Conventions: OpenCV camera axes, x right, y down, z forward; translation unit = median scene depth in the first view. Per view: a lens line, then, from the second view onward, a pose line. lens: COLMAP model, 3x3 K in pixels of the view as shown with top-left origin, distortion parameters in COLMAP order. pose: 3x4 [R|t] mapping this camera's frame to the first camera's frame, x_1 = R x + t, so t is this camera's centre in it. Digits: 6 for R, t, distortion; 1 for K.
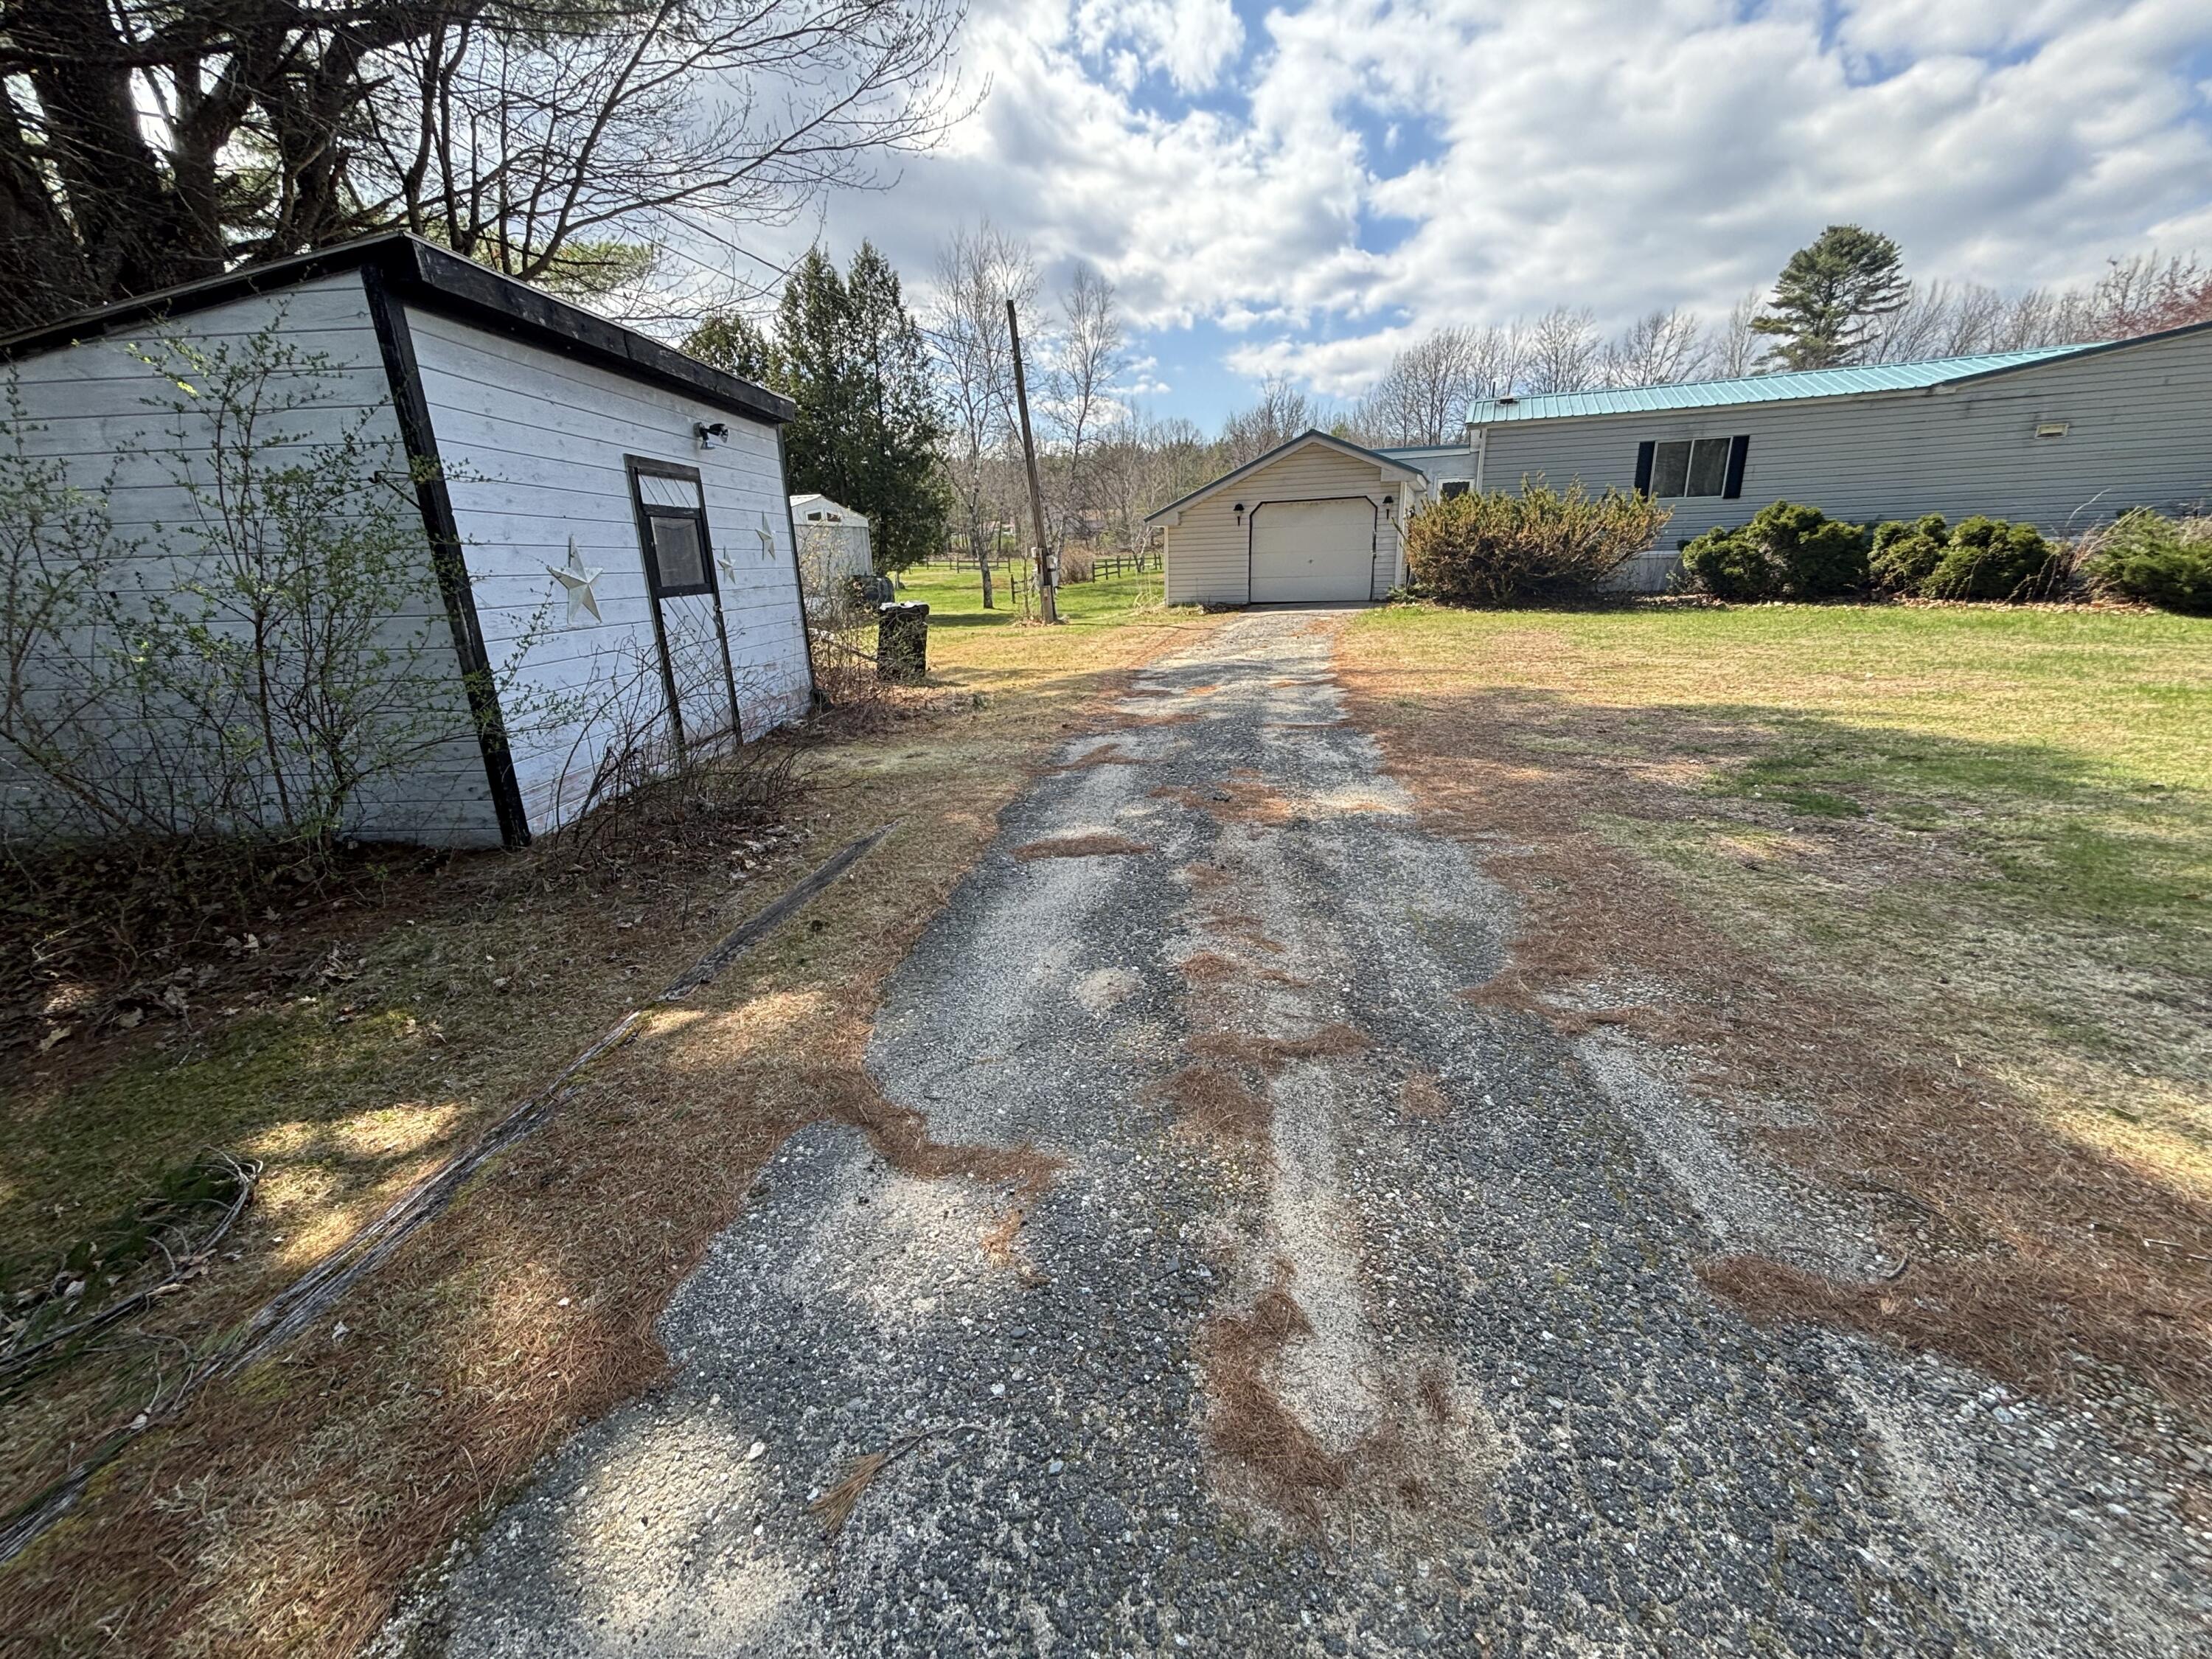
lens RADIAL K [[886.3, 0, 1103.2], [0, 886.3, 827.4], [0, 0, 1]] dist [0.006156, -0.004127]
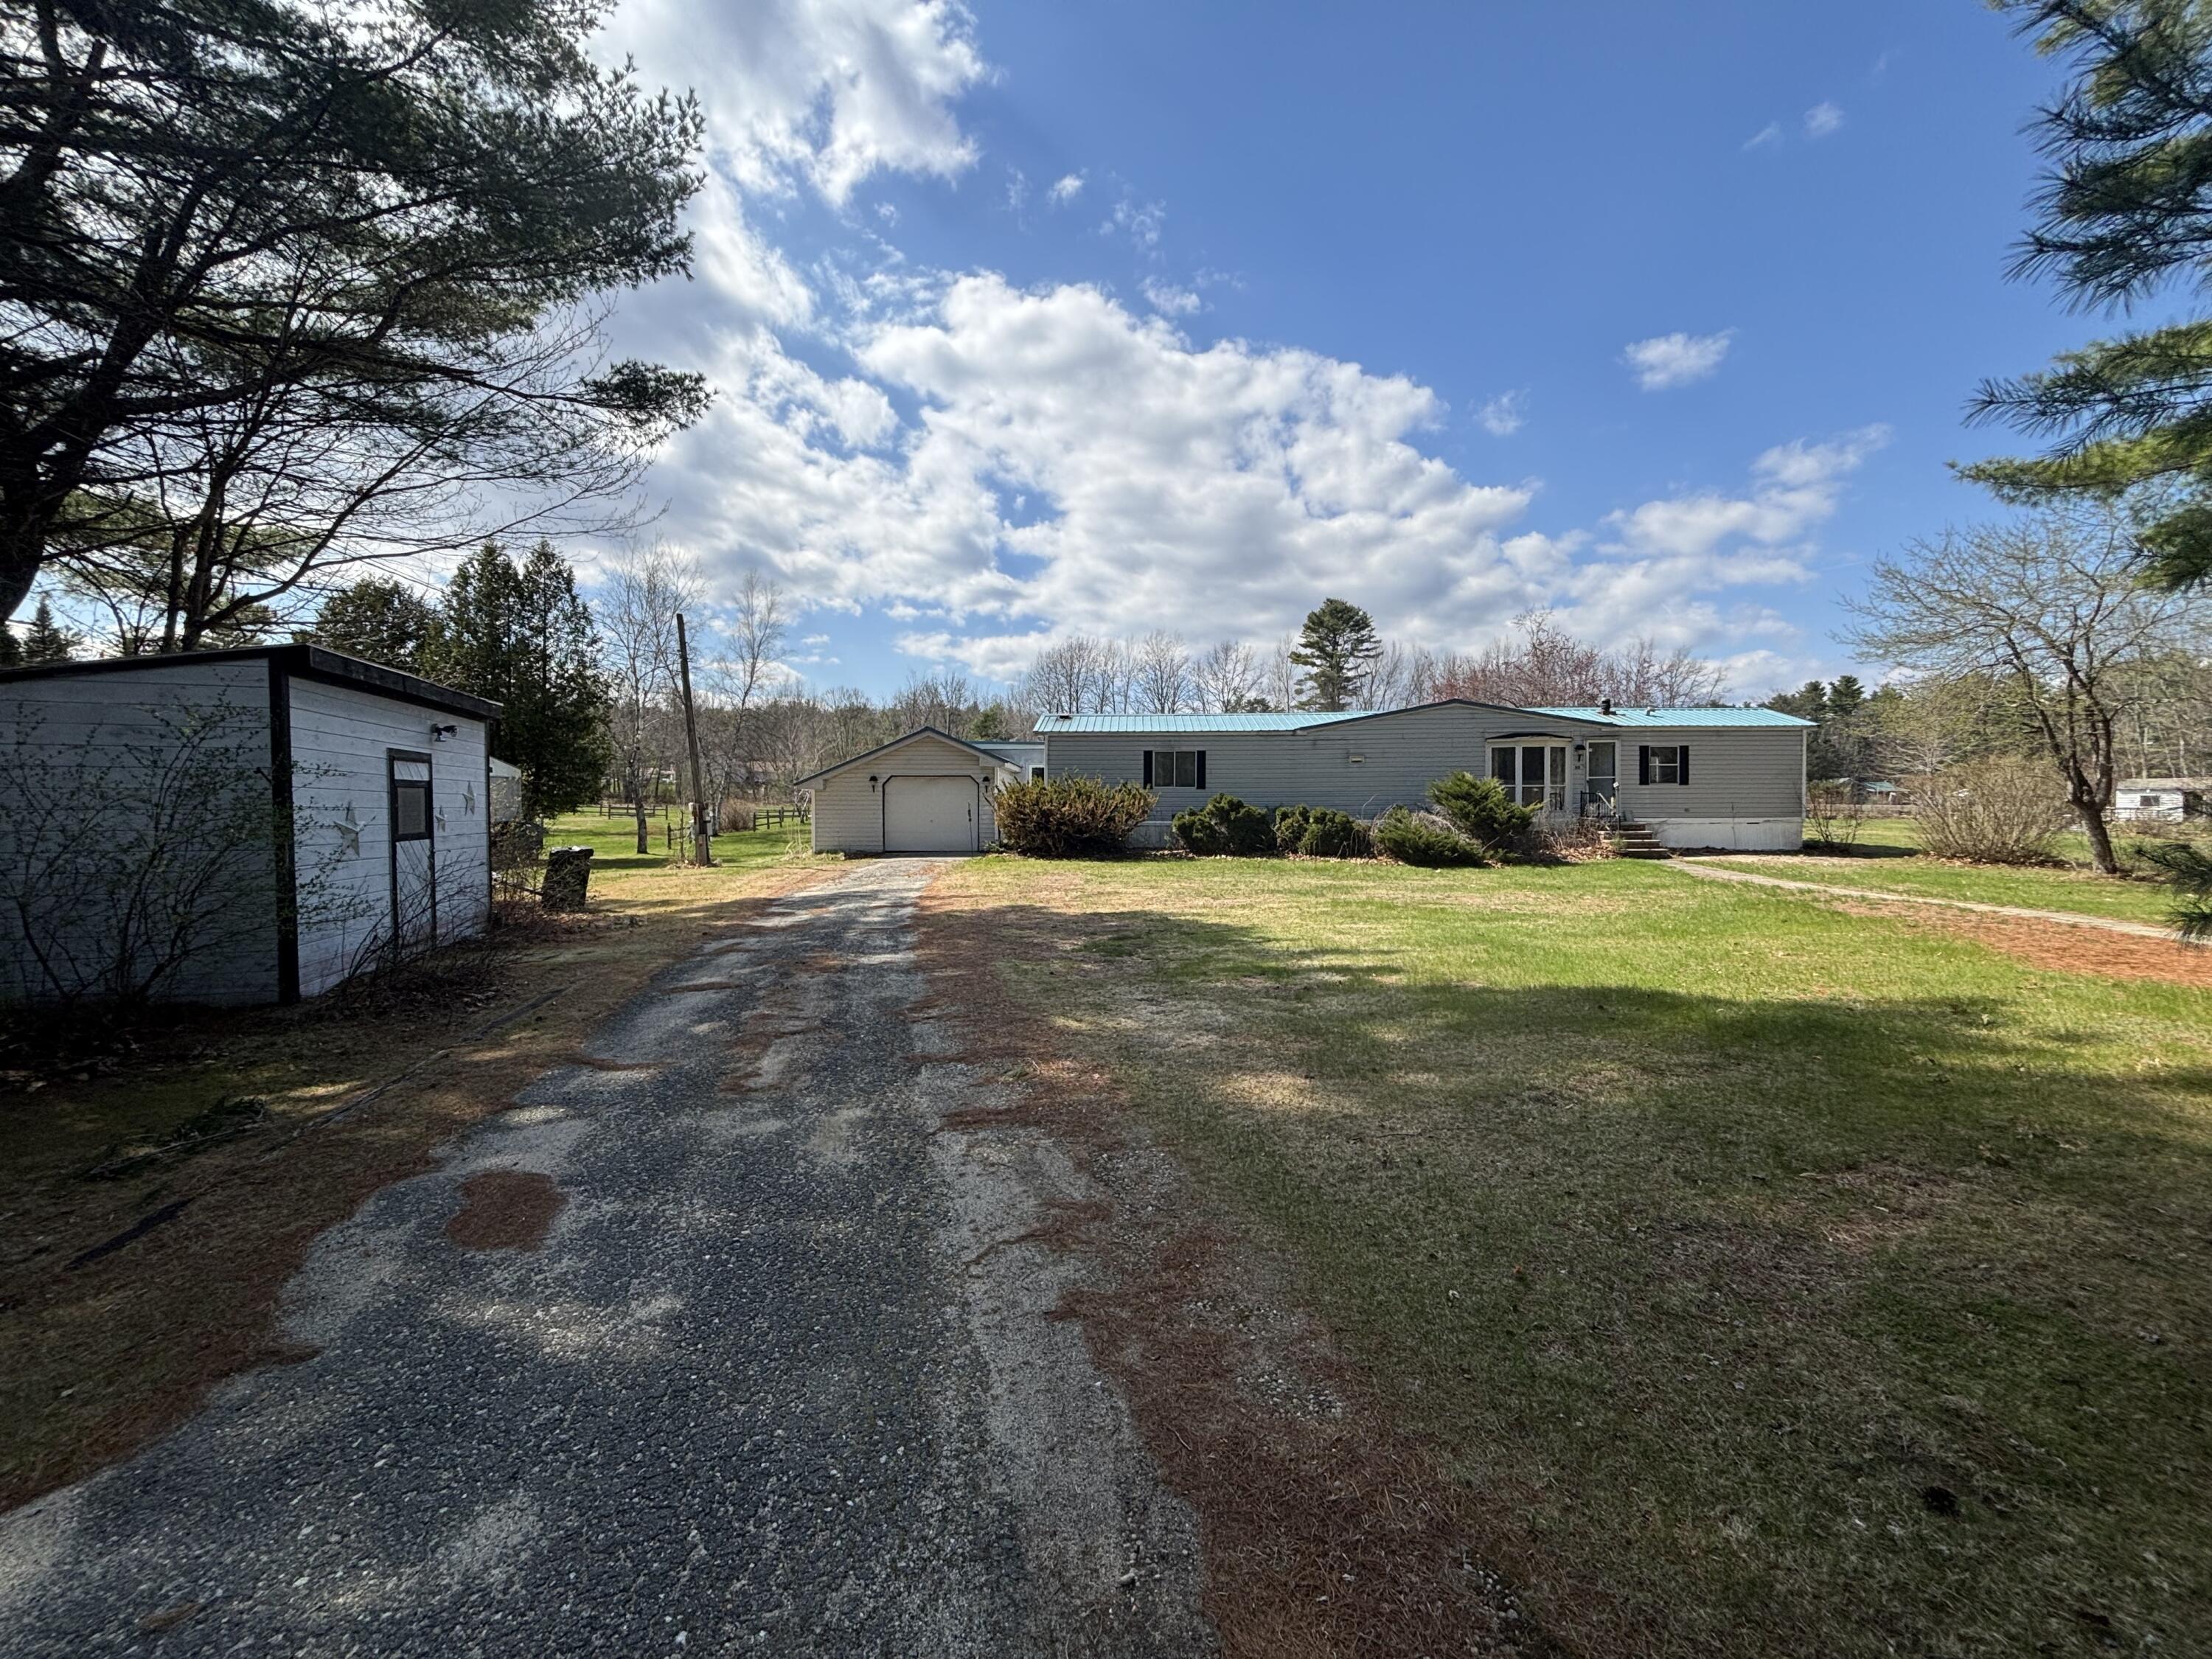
lens RADIAL K [[886.3, 0, 1104.5], [0, 886.3, 815.4], [0, 0, 1]] dist [0.006156, -0.004127]
pose [[0.936654, 0.027165, 0.349202, 0.020940], [0.074013, 0.959125, -0.273133, 0.053567], [-0.342348, 0.281677, 0.896357, -0.207592]]
